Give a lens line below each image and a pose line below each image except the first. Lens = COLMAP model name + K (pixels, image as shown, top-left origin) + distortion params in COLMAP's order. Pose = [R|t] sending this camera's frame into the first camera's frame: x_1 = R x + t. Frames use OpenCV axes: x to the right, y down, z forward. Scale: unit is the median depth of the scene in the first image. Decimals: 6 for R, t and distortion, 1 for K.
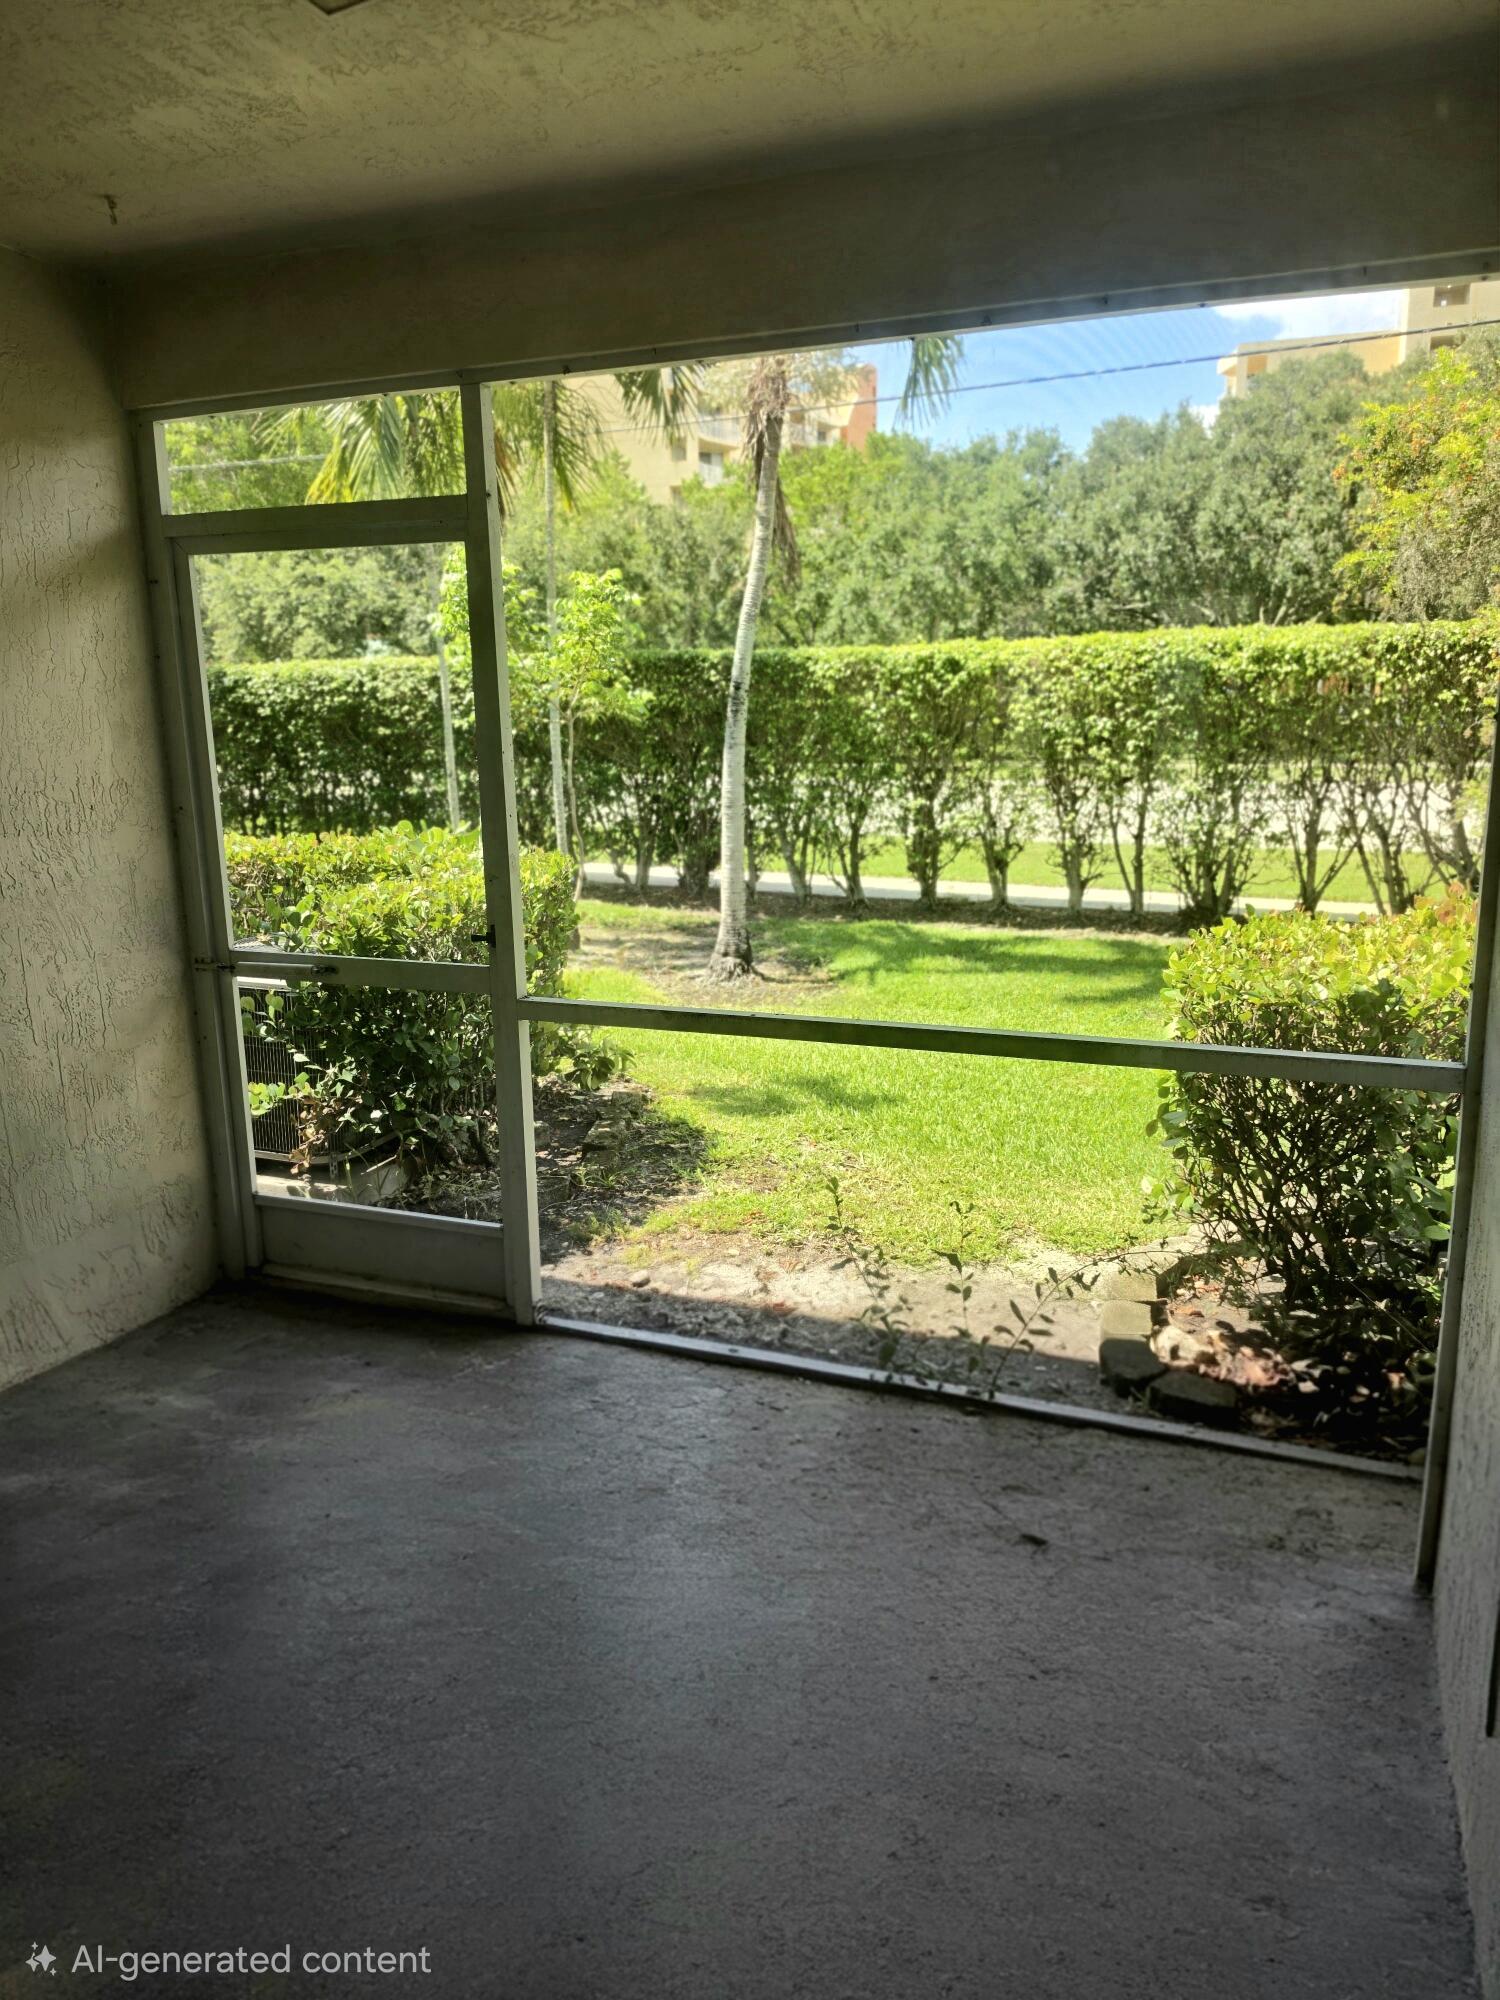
lens RADIAL K [[1409.3, 0, 744.7], [0, 1409.3, 972.8], [0, 0, 1]] dist [0.039402, -0.089257]
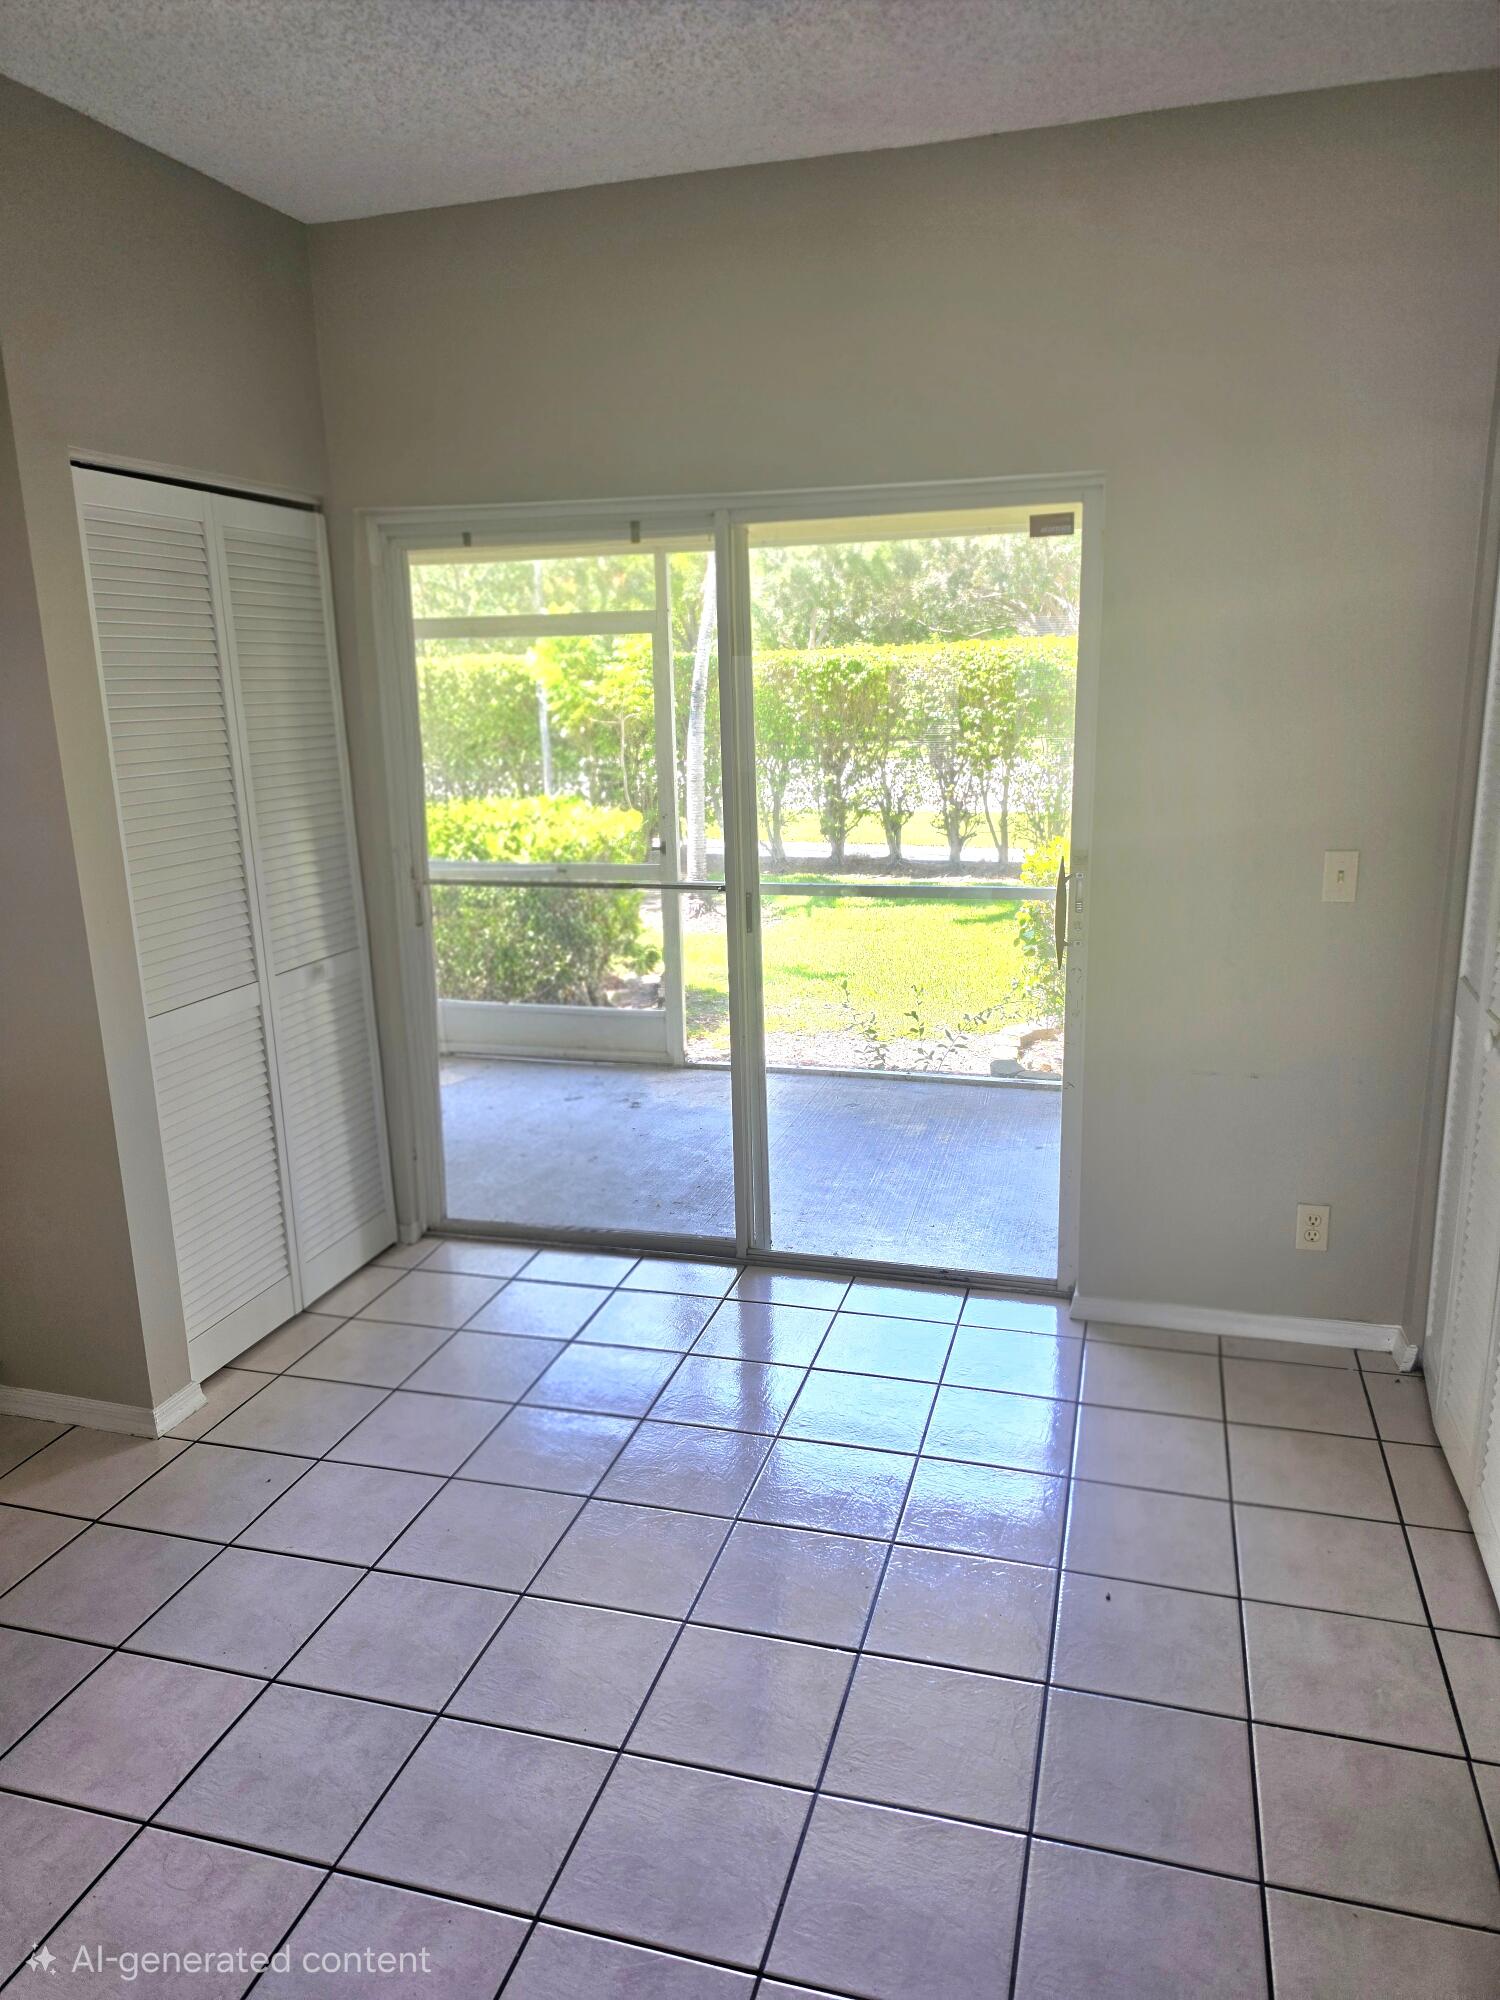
lens RADIAL K [[1403.4, 0, 754.4], [0, 1403.4, 1004.7], [0, 0, 1]] dist [-0.009422, -0.003736]
pose [[0.995100, -0.028891, 0.094561, -0.063327], [0.025441, 0.998973, 0.037495, 0.030037], [-0.095547, -0.034905, 0.994813, -0.219758]]
